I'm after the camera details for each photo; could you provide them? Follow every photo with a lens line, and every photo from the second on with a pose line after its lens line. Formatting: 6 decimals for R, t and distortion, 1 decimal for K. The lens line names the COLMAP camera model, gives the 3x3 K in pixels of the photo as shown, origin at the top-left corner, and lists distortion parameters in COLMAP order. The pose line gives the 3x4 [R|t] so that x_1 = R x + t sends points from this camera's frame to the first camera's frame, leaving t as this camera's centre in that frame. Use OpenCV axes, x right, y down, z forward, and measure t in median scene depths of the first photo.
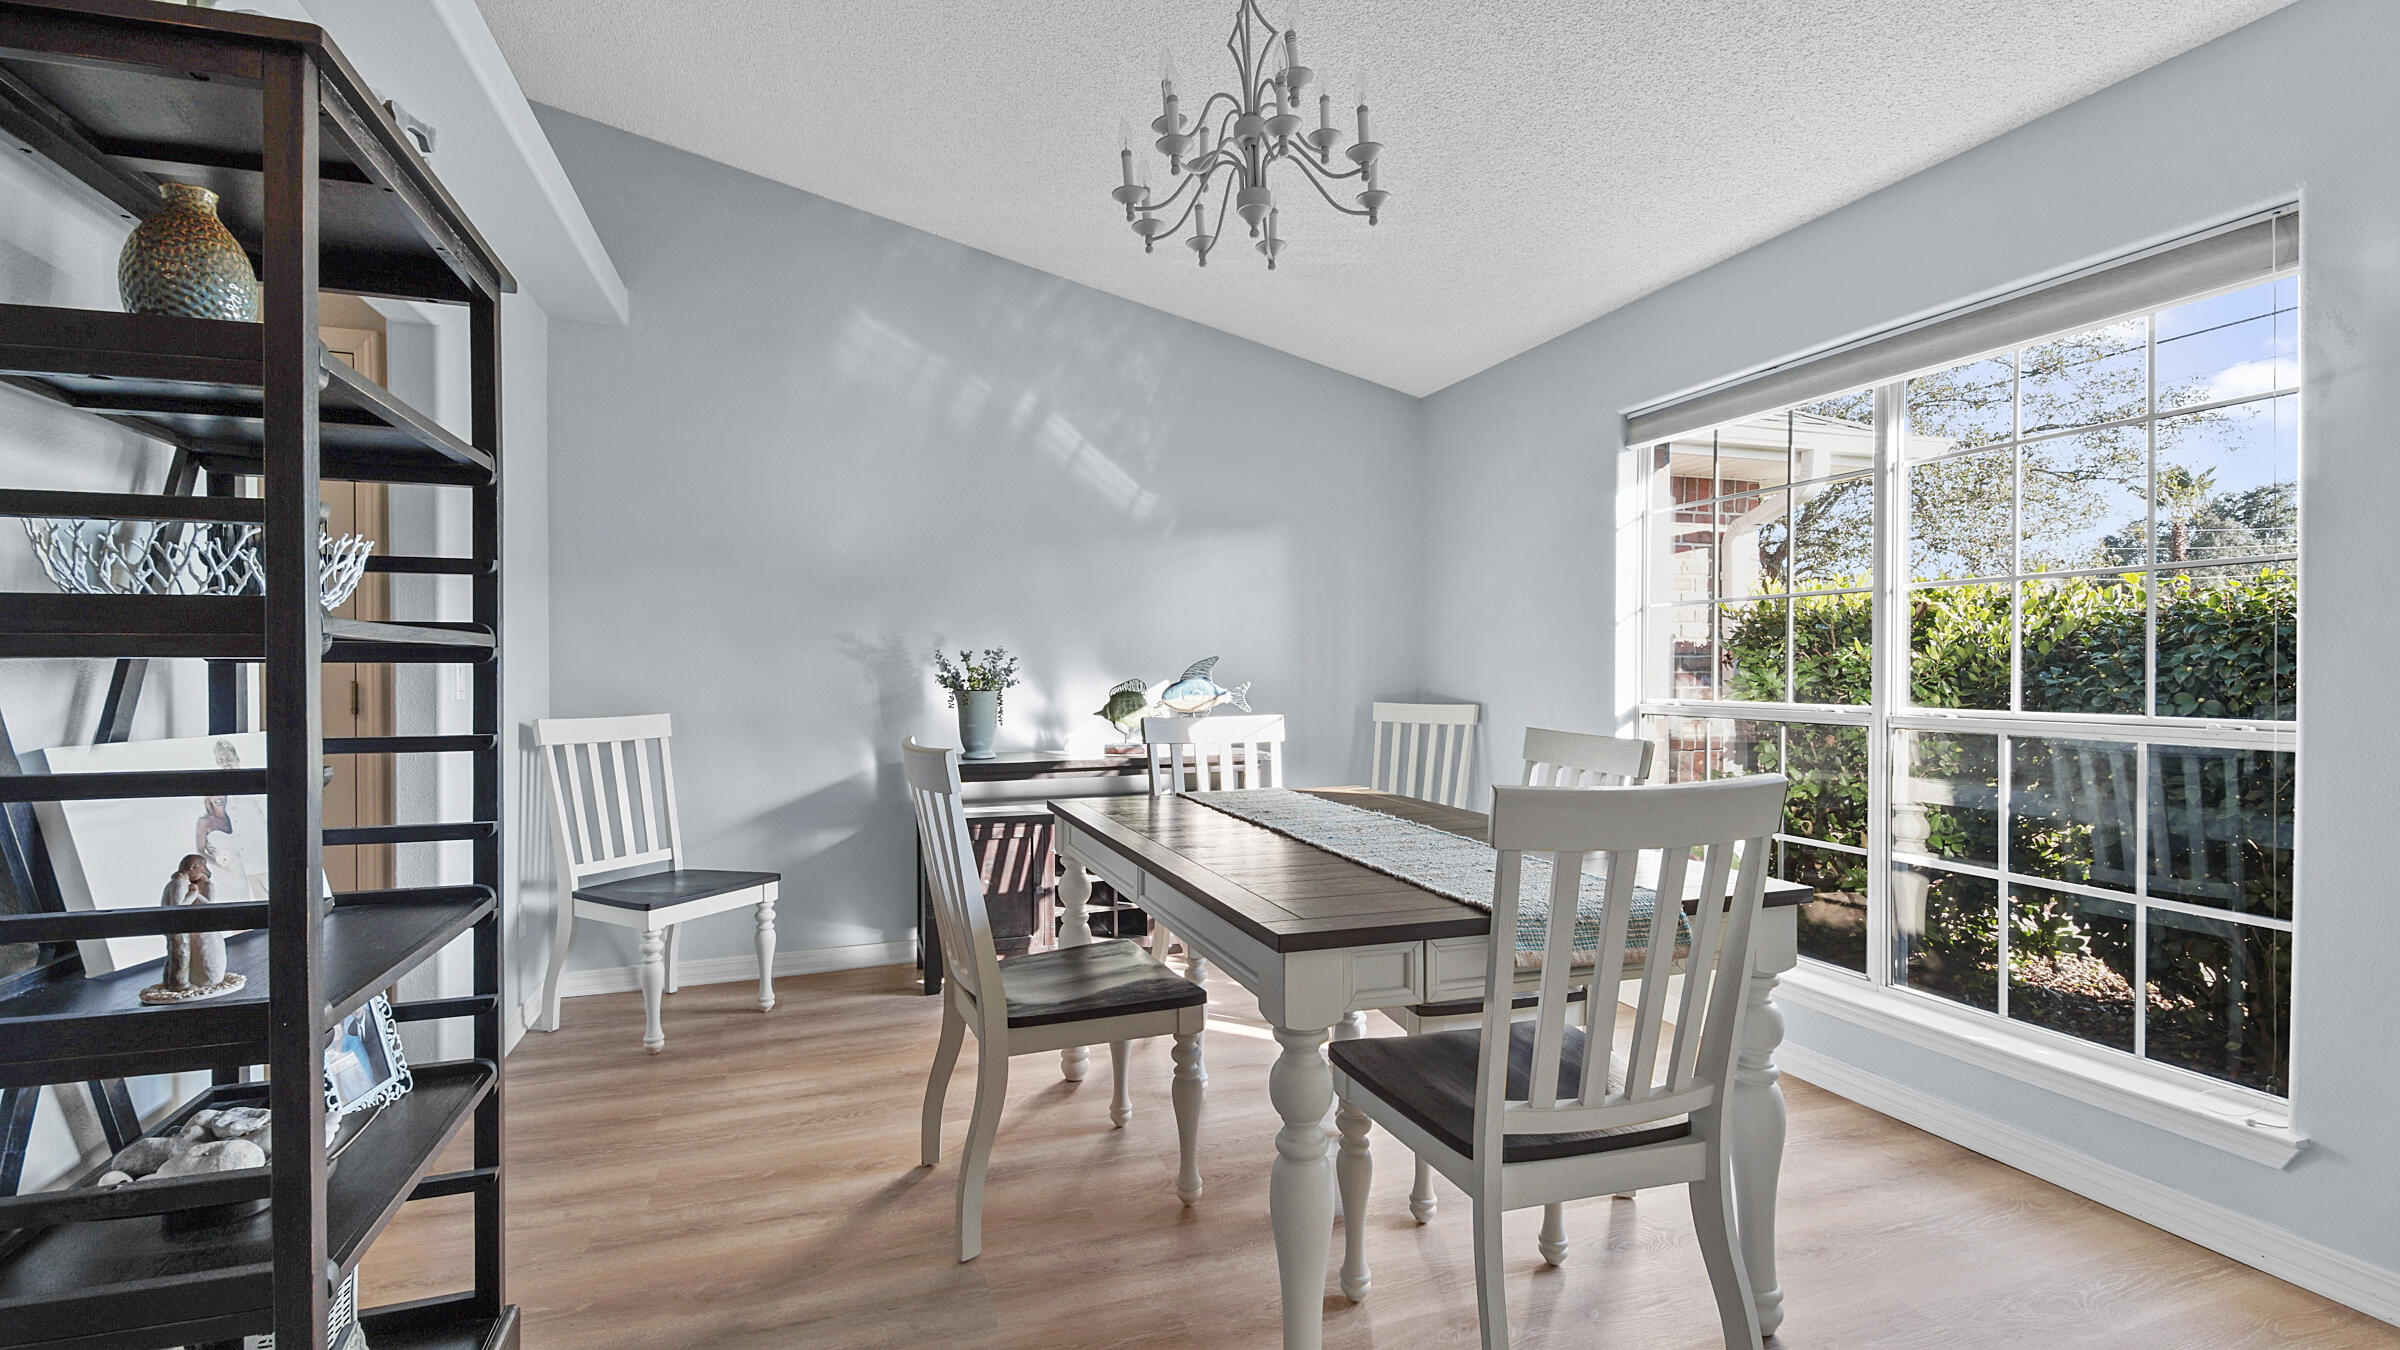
lens RADIAL K [[1064.2, 0, 1194.9], [0, 1064.2, 671.8], [0, 0, 1]] dist [0.051162, -0.030340]
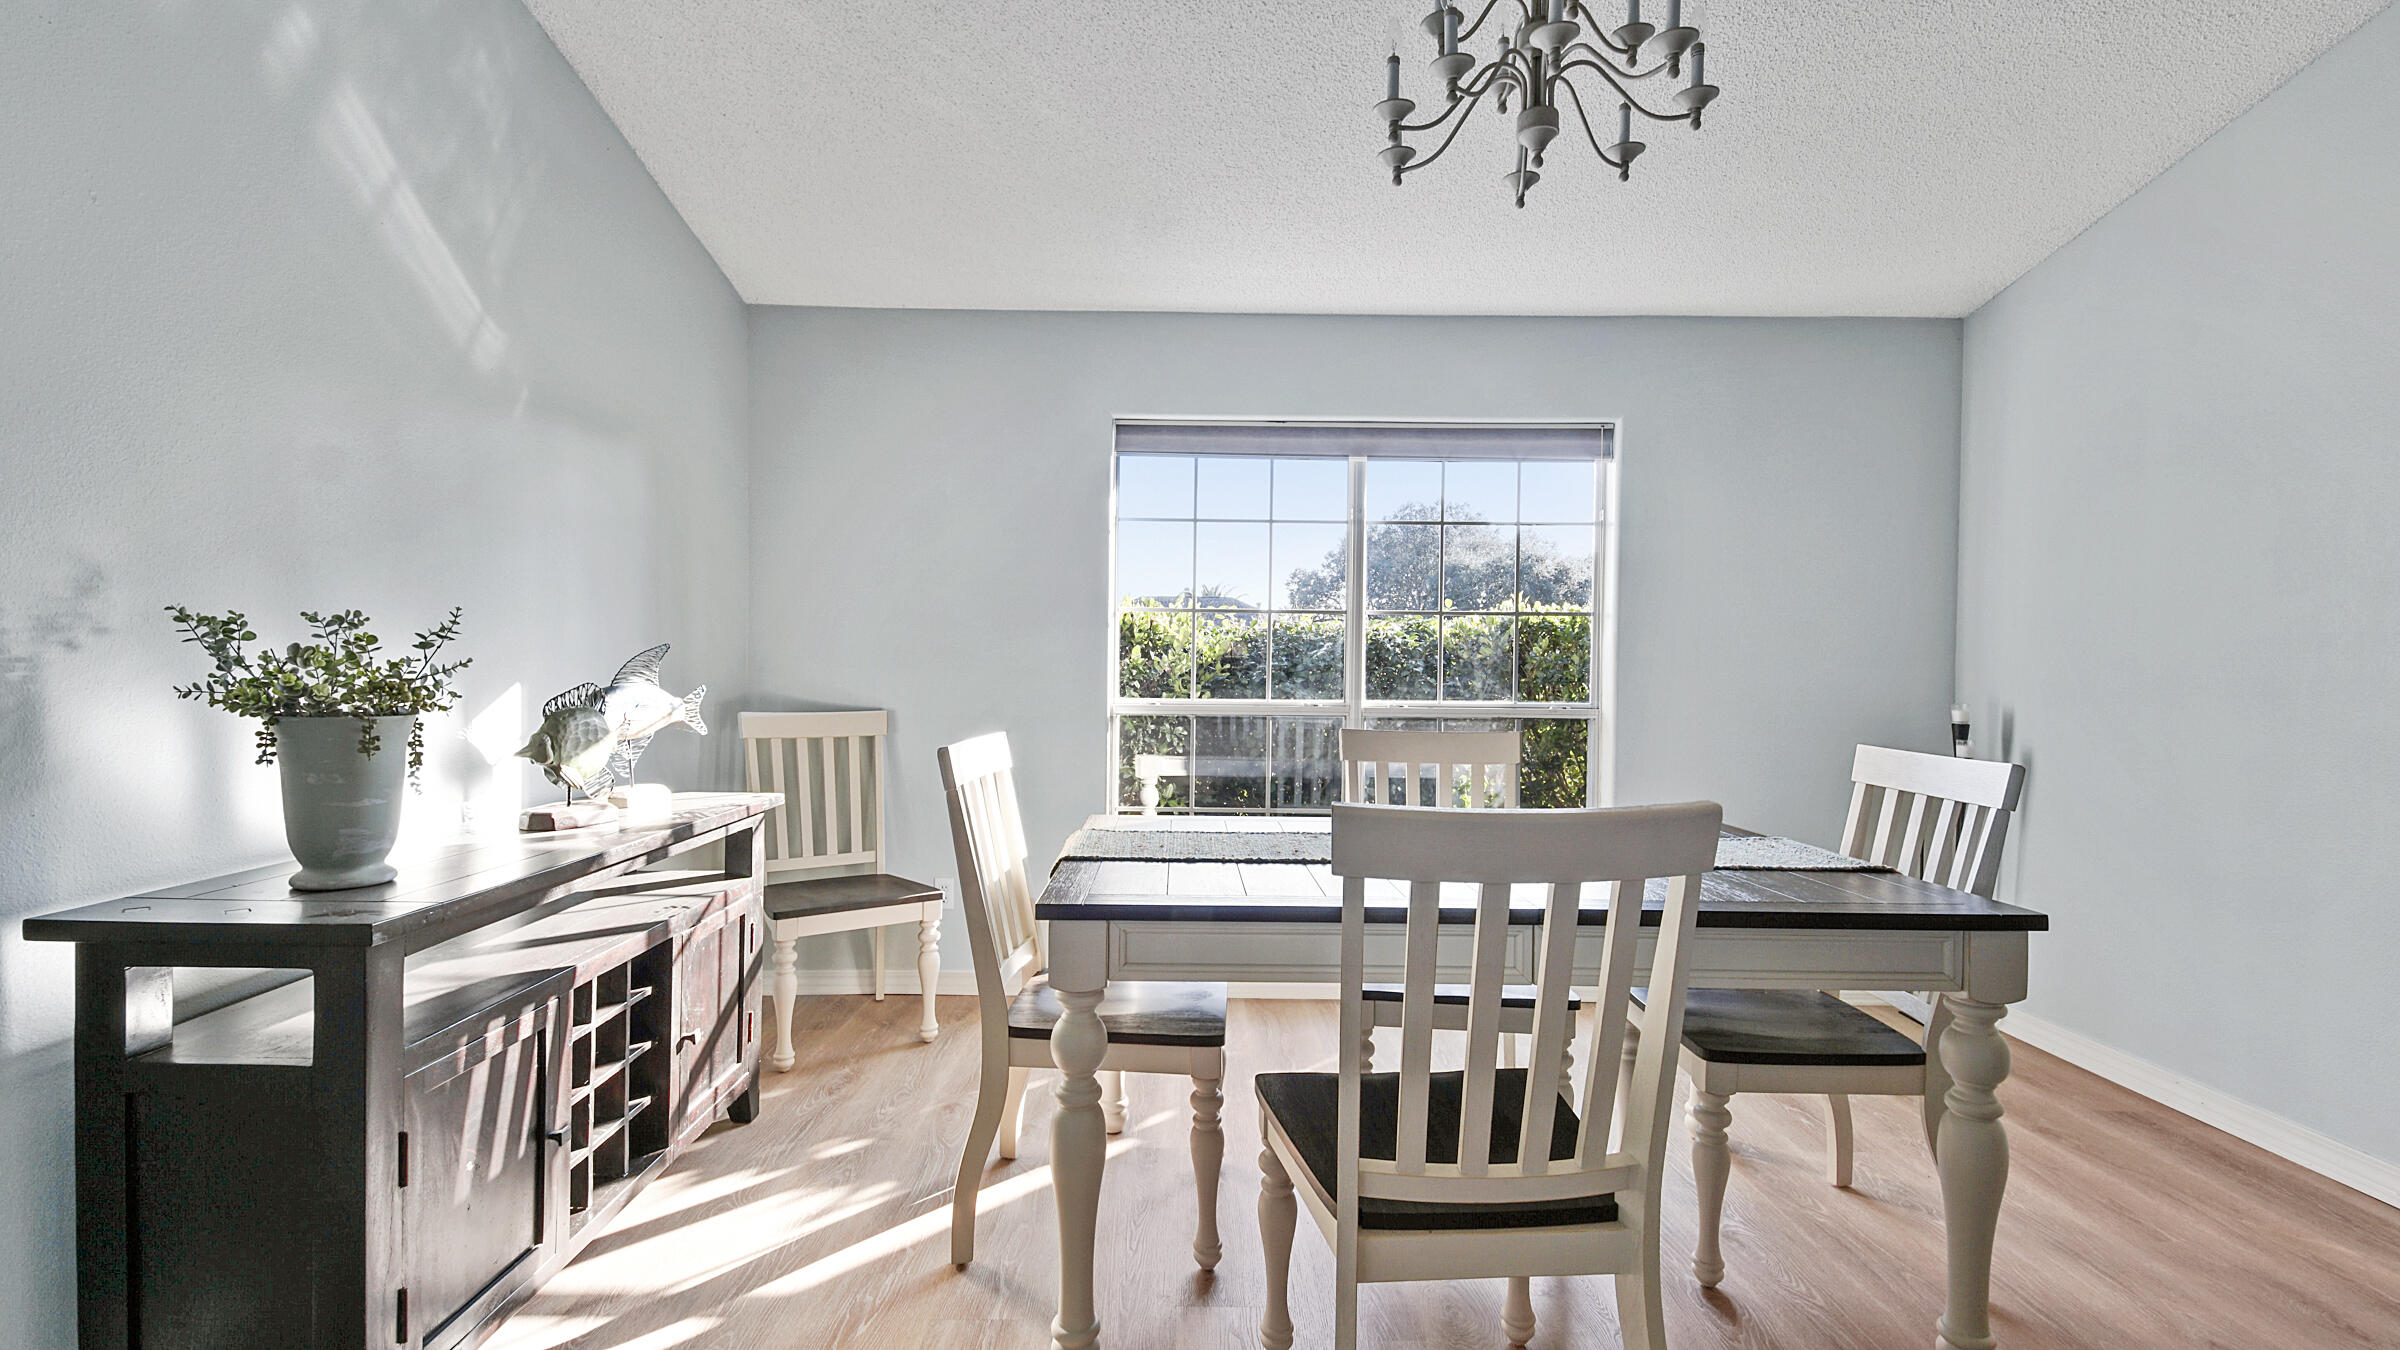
lens RADIAL K [[1064.2, 0, 1194.9], [0, 1064.2, 671.8], [0, 0, 1]] dist [0.051162, -0.030340]
pose [[0.299084, 0.002653, 0.954223, -0.476735], [-0.004386, 0.999989, -0.001405, 0.000611], [-0.954217, -0.003765, 0.299093, 0.550208]]
